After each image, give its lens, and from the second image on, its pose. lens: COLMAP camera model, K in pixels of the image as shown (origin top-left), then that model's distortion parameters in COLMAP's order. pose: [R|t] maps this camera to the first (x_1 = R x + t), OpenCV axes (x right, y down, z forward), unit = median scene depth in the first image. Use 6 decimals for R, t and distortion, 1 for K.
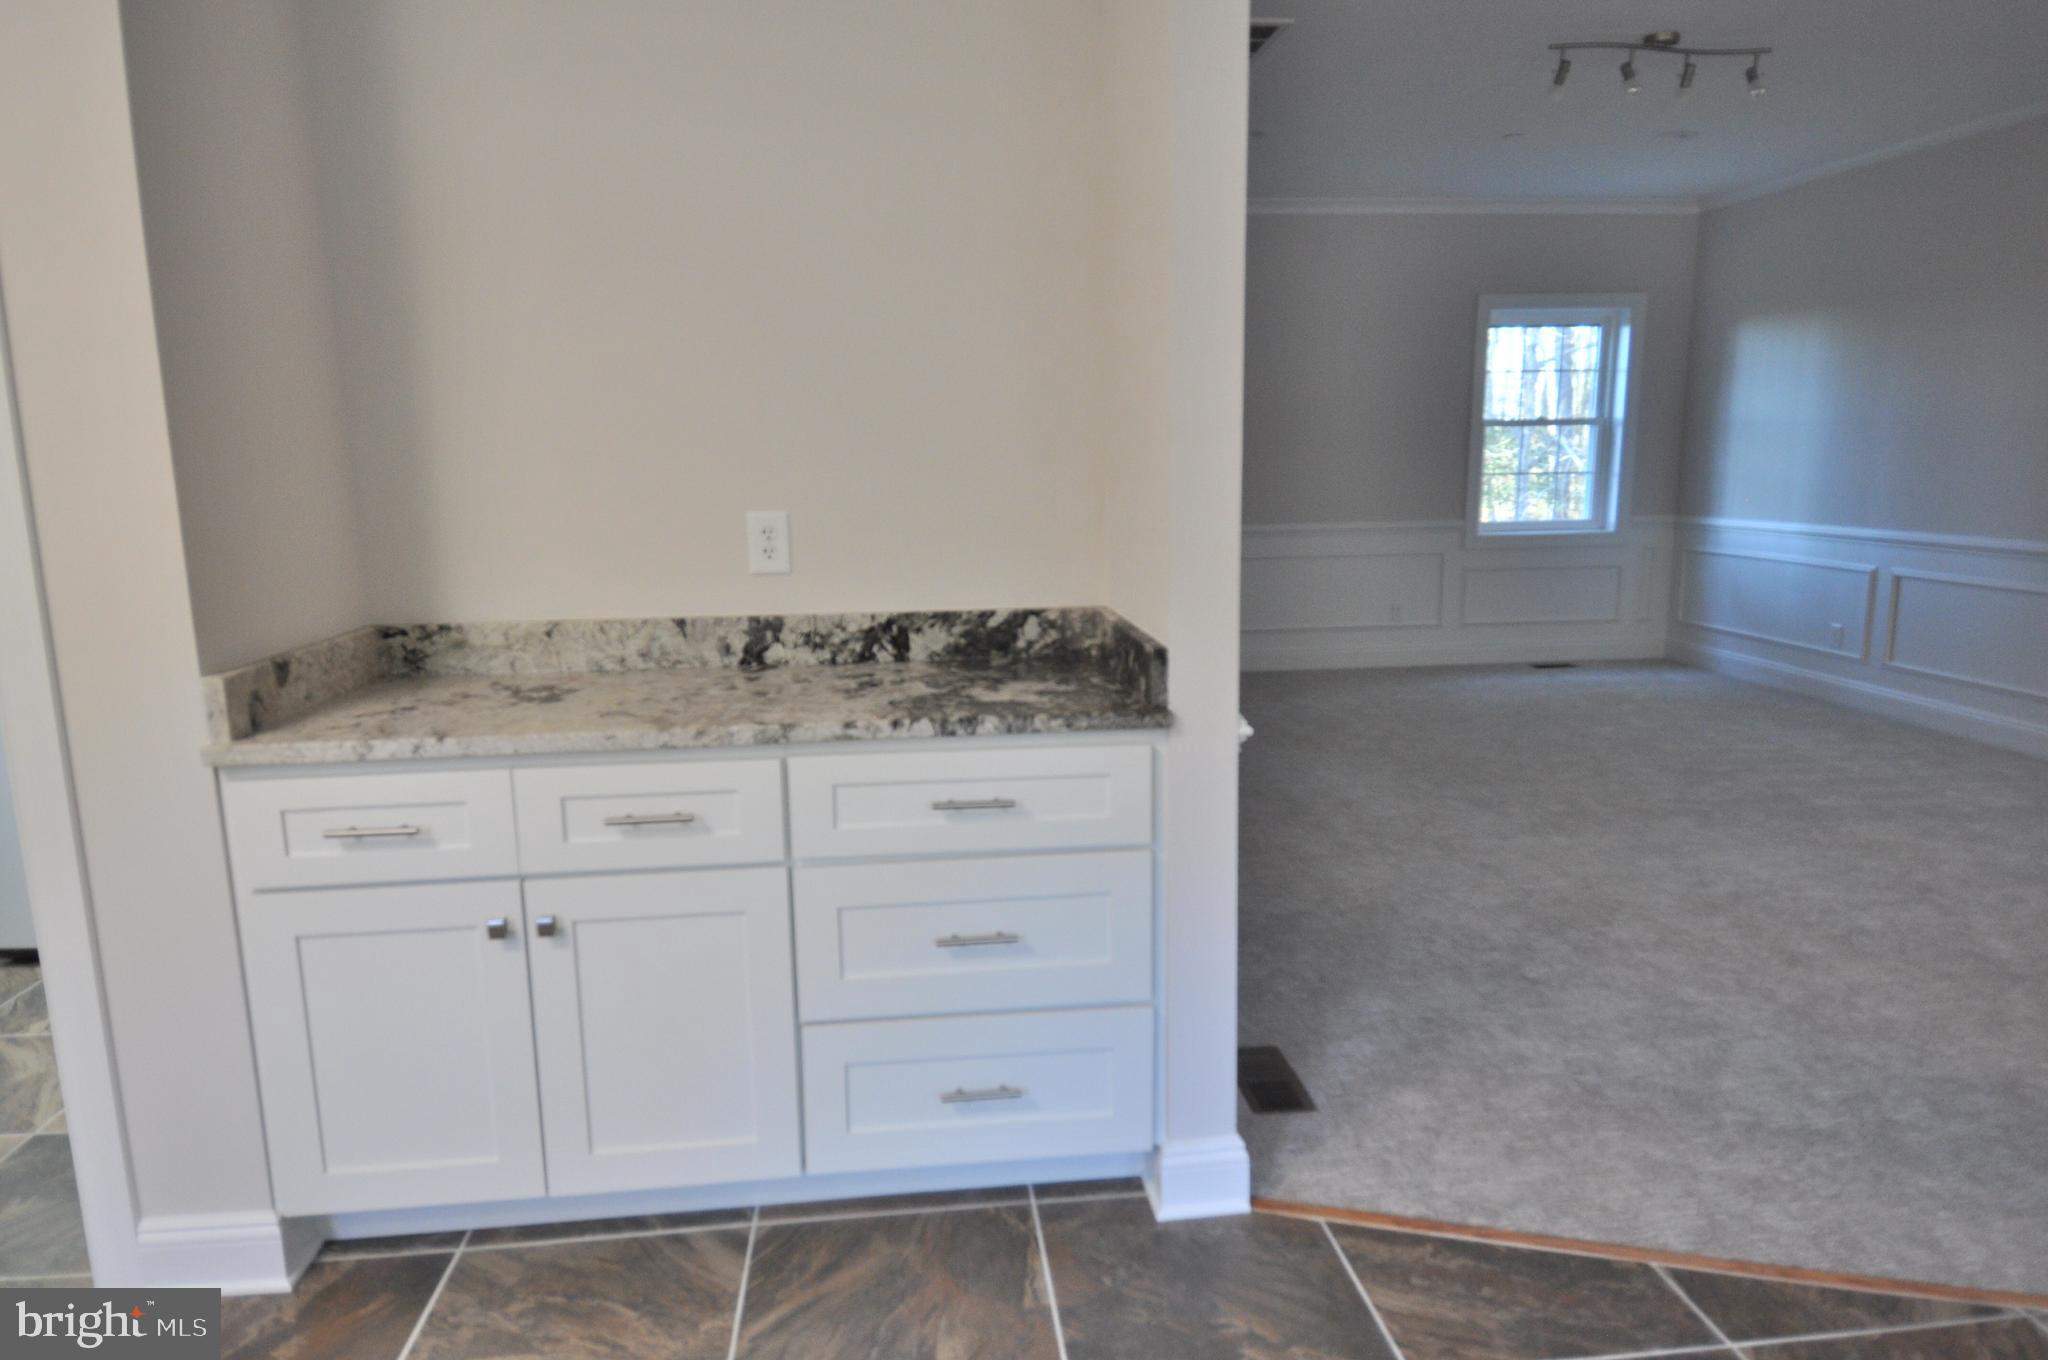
lens RADIAL K [[1240.2, 0, 1024.0], [0, 1240.2, 680.0], [0, 0, 1]] dist [0.064056, -0.069291]
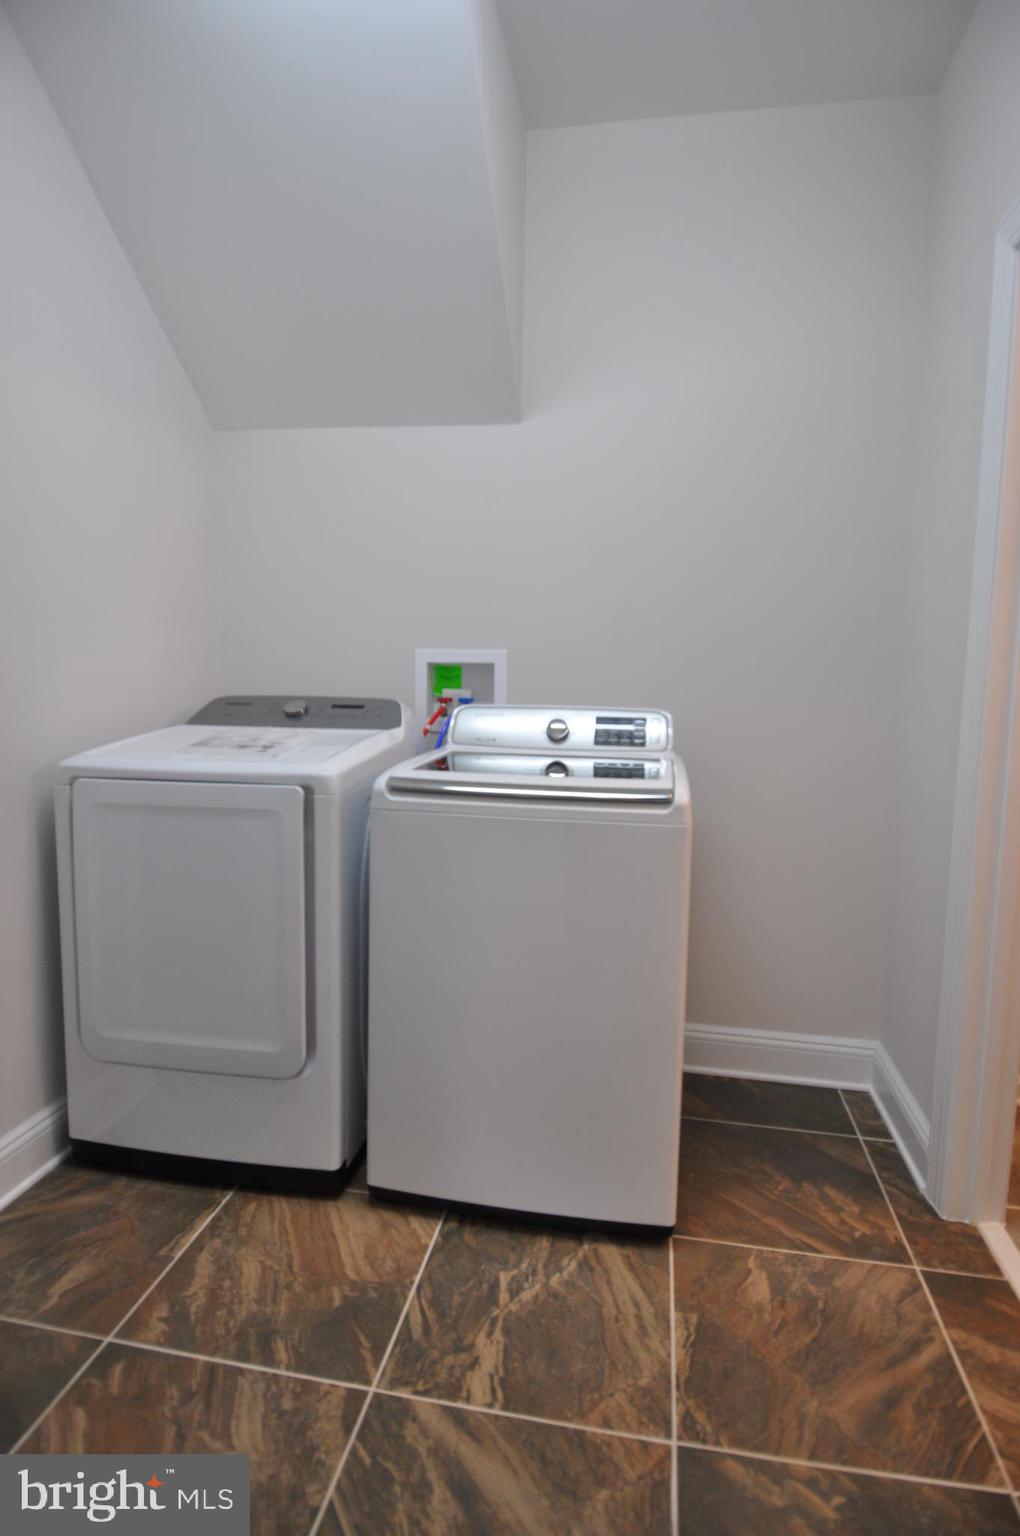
lens RADIAL K [[803.8, 0, 510.2], [0, 803.8, 768.3], [0, 0, 1]] dist [0.058414, -0.061961]
pose [[-0.958723, -0.037191, 0.281898, -0.026347], [0.044113, 0.959951, 0.276674, -0.202587], [-0.280898, 0.277690, -0.918687, 1.503724]]
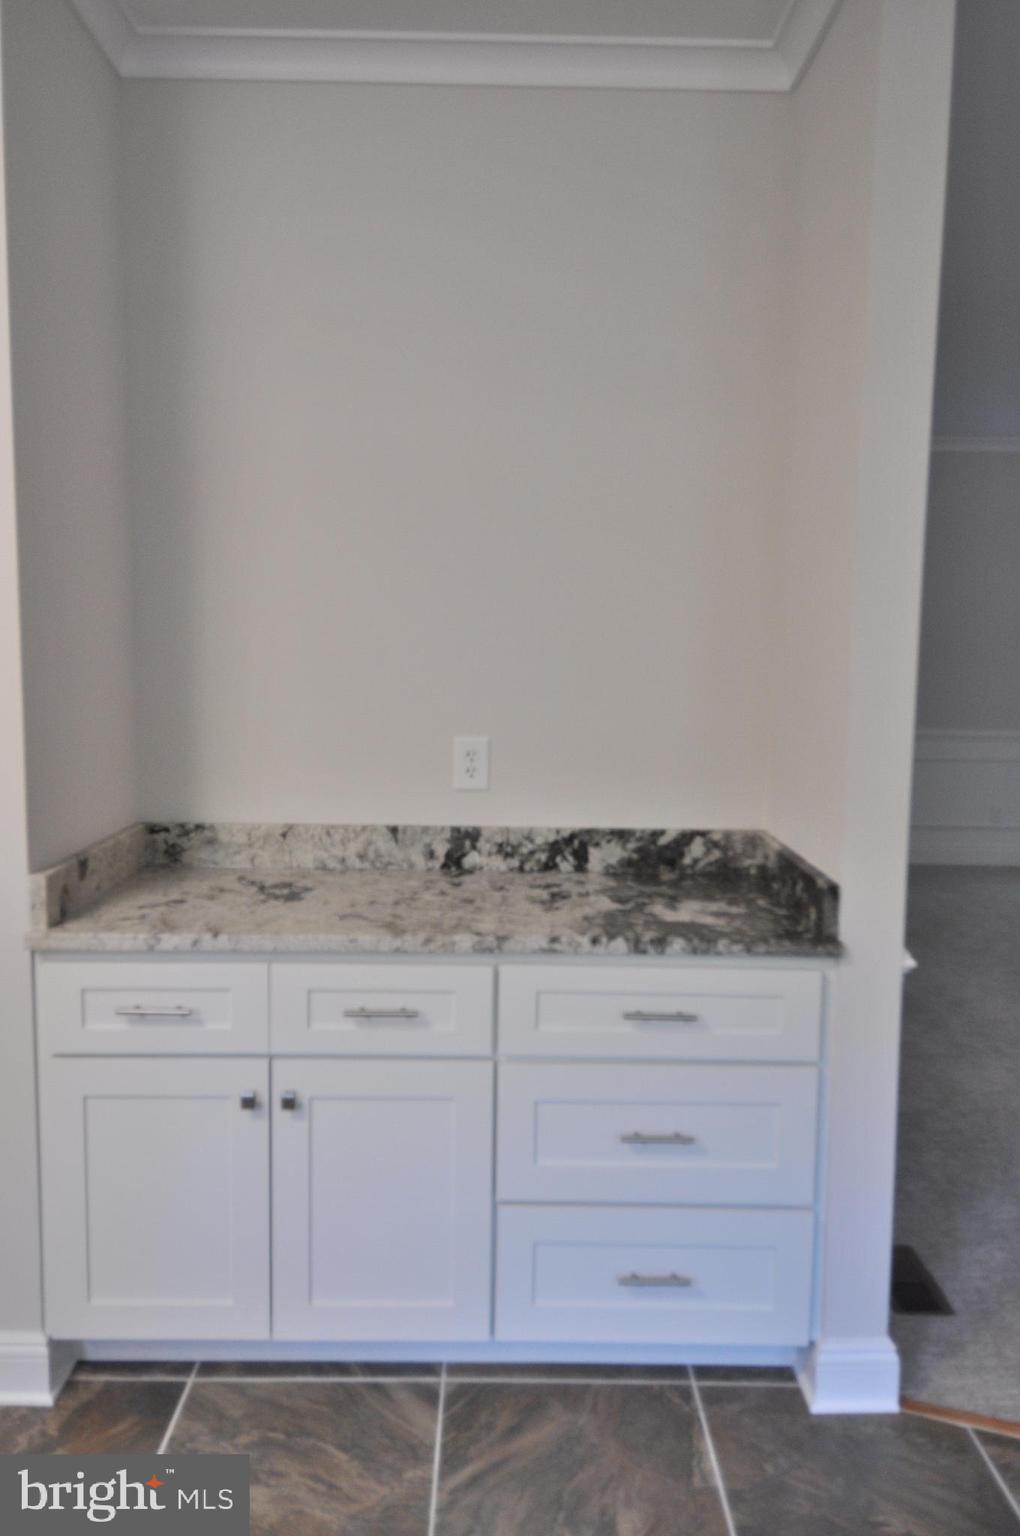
lens RADIAL K [[1130.1, 0, 510.0], [0, 1130.1, 768.0], [0, 0, 1]] dist [0.067726, -0.073155]
pose [[0.994435, 0.040335, -0.097321, -0.081222], [-0.046489, 0.997004, -0.061825, -0.052039], [0.094536, 0.066005, 0.993331, -0.047630]]
